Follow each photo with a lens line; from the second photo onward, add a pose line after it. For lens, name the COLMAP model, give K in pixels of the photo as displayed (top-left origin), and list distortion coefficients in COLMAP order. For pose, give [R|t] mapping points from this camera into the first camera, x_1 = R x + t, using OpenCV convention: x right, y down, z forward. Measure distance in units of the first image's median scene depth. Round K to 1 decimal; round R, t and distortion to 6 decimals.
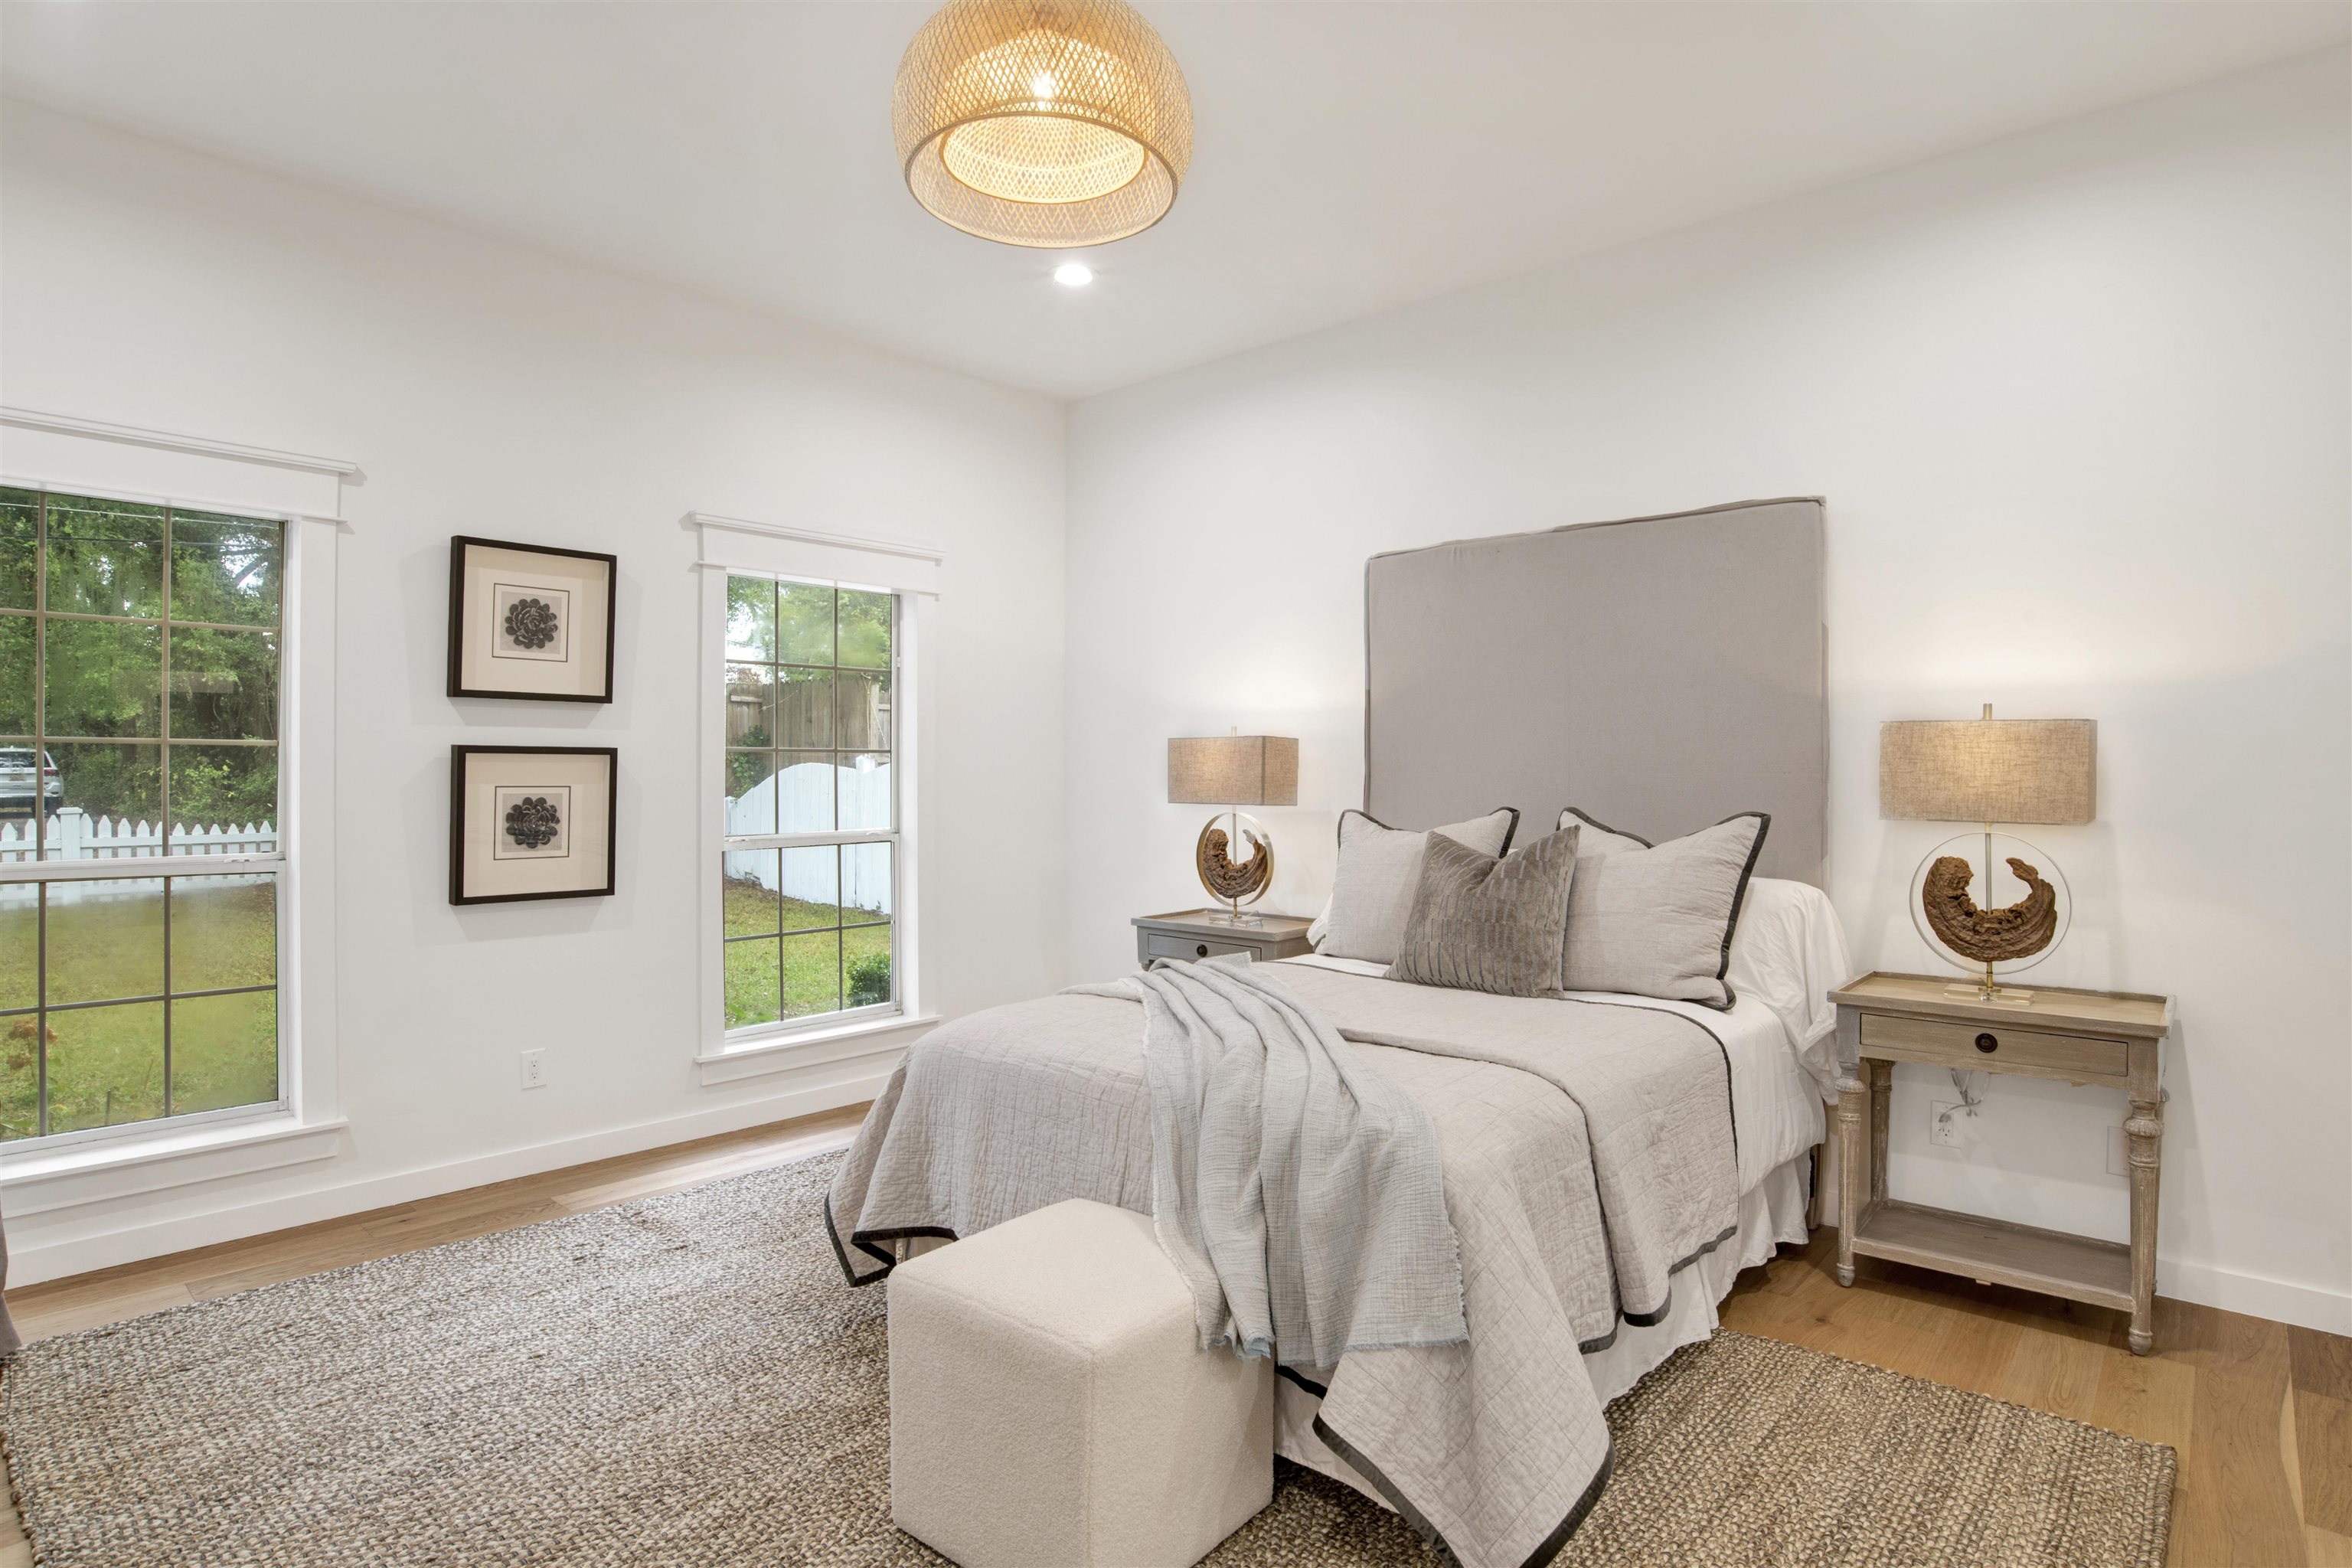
lens RADIAL K [[1239.2, 0, 1151.8], [0, 1239.2, 760.2], [0, 0, 1]] dist [-0.048587, 0.007841]
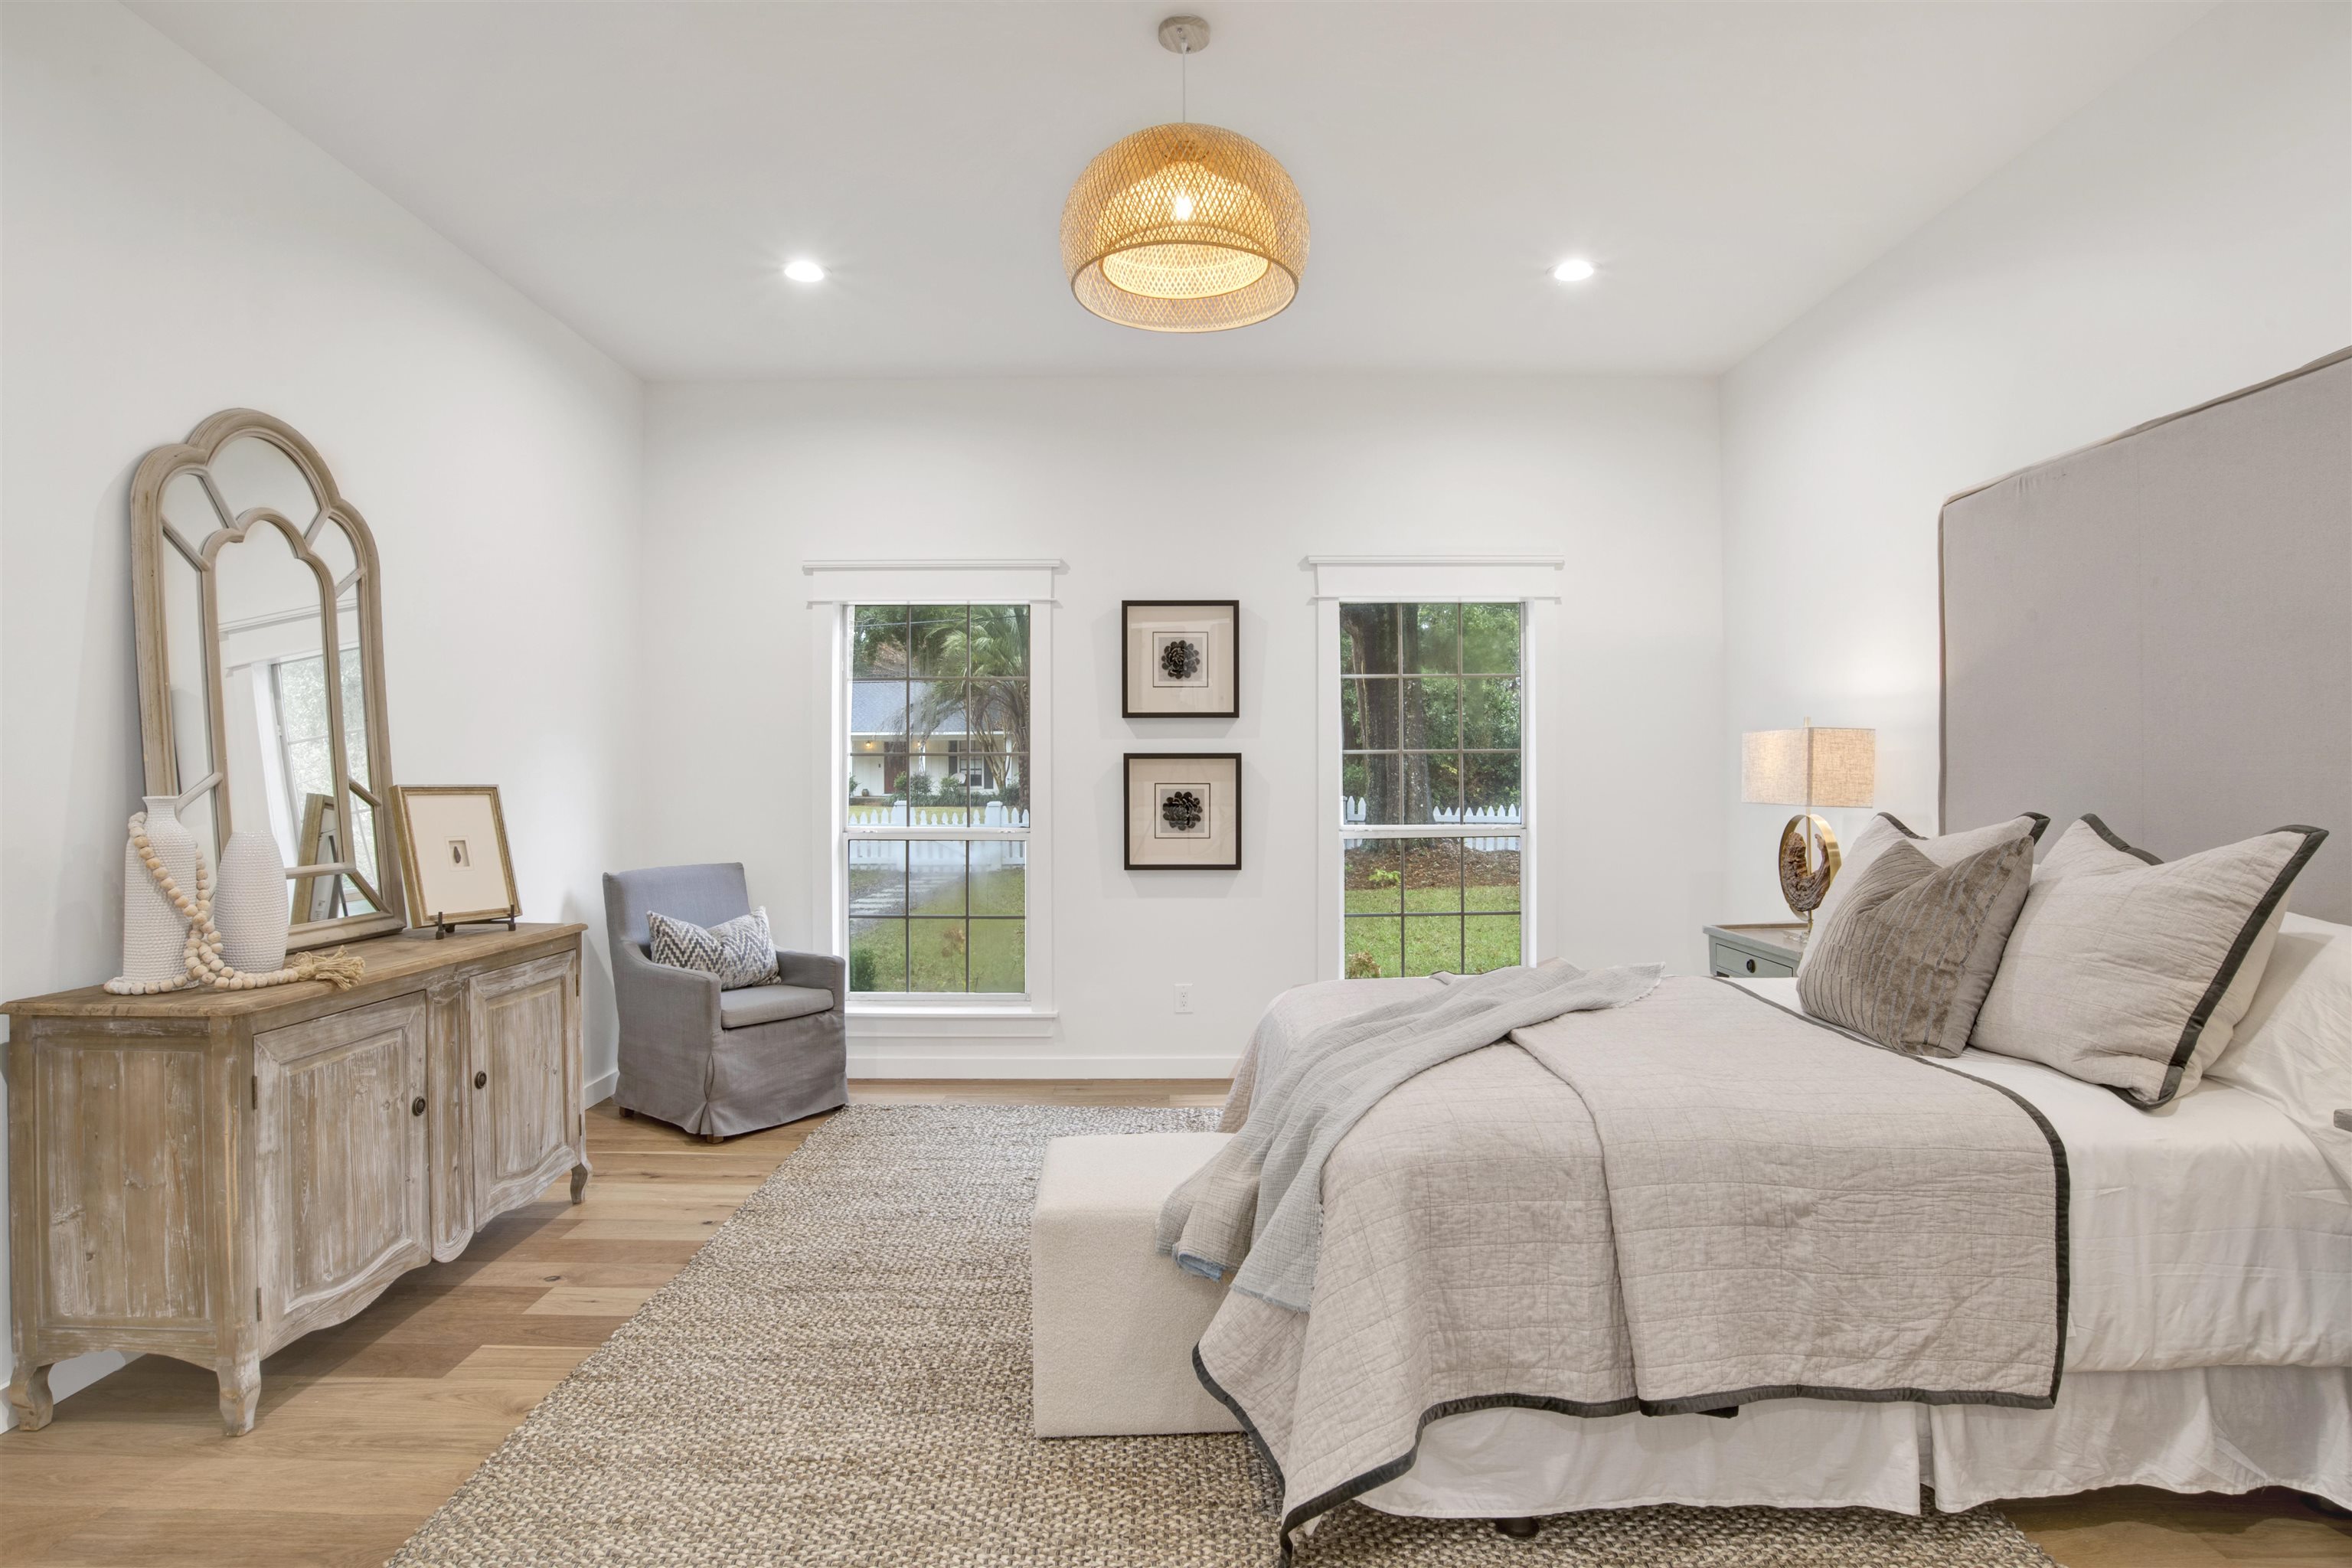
lens RADIAL K [[1239.2, 0, 1226.1], [0, 1239.2, 781.9], [0, 0, 1]] dist [-0.048587, 0.007841]
pose [[0.677813, 0.001051, -0.735233, 0.520621], [0.011726, 0.999856, 0.012239, 0.004150], [0.735141, -0.016917, 0.677703, 0.133476]]
